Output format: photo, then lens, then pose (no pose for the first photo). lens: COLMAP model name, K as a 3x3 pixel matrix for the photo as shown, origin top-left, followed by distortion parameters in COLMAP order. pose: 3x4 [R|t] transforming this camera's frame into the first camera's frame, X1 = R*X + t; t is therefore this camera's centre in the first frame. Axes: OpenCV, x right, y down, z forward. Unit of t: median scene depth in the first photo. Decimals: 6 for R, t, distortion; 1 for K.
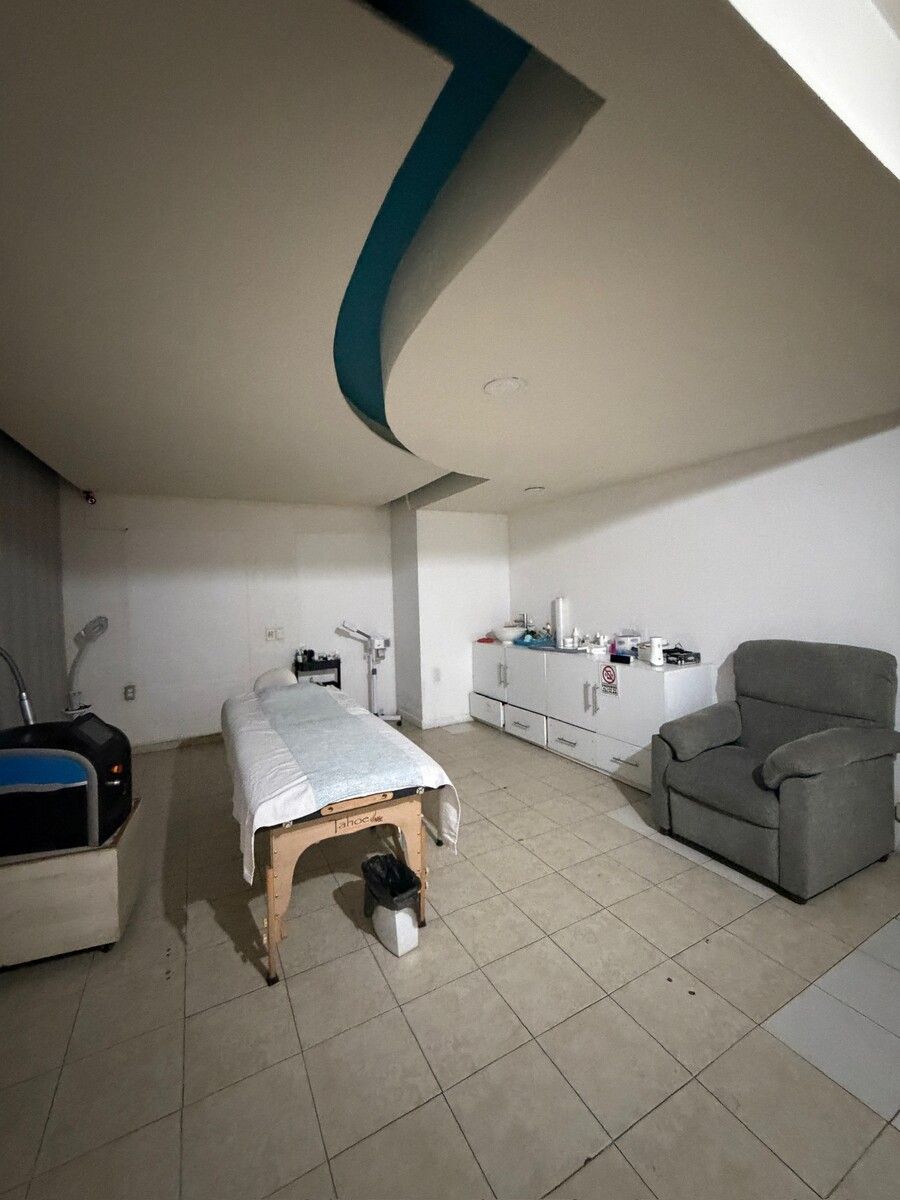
lens RADIAL K [[478.9, 0, 441.8], [0, 478.9, 596.1], [0, 0, 1]] dist [-0.001050, 0.000401]
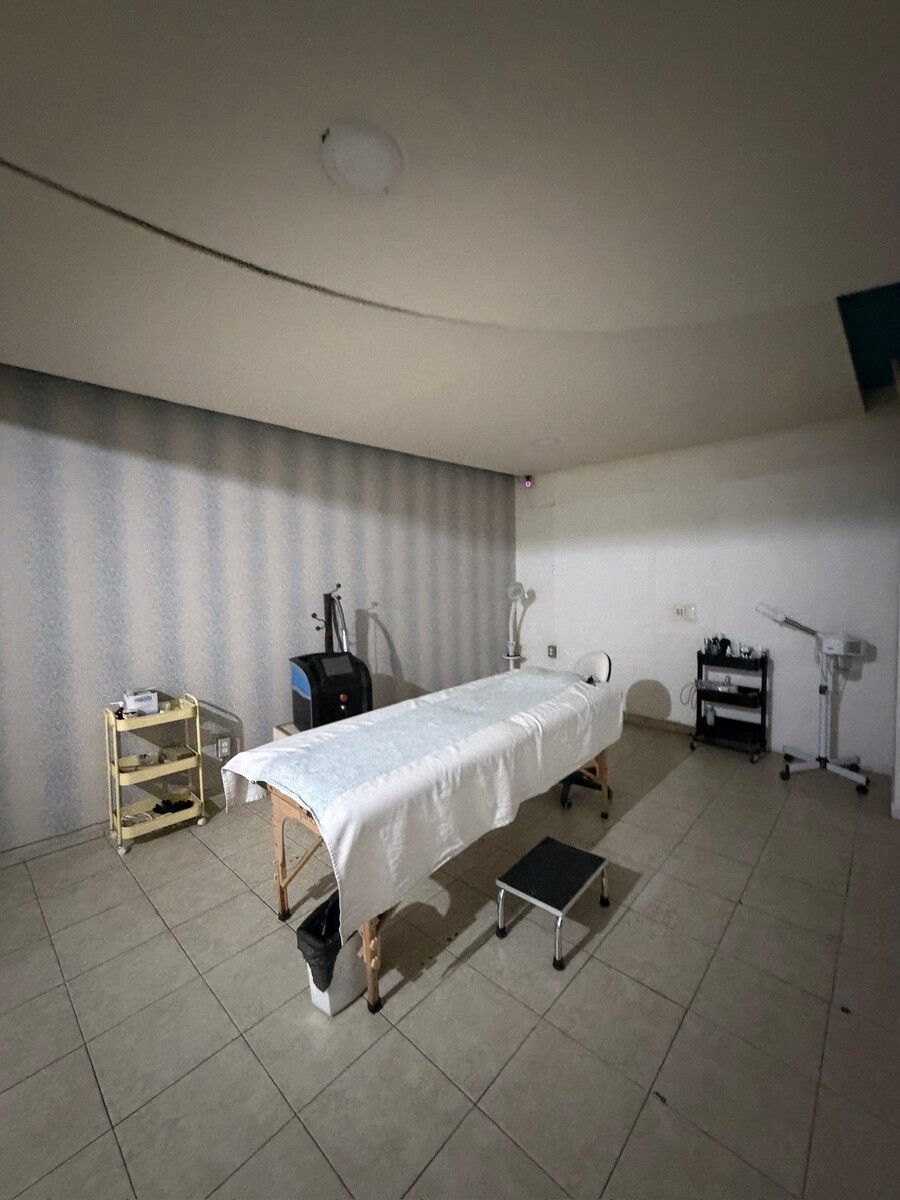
lens RADIAL K [[478.9, 0, 448.0], [0, 478.9, 602.6], [0, 0, 1]] dist [-0.001050, 0.000401]
pose [[0.348427, 0.078179, -0.934070, 0.265601], [-0.004093, 0.996633, 0.081888, -0.001317], [0.937327, -0.024709, 0.347574, 0.356102]]
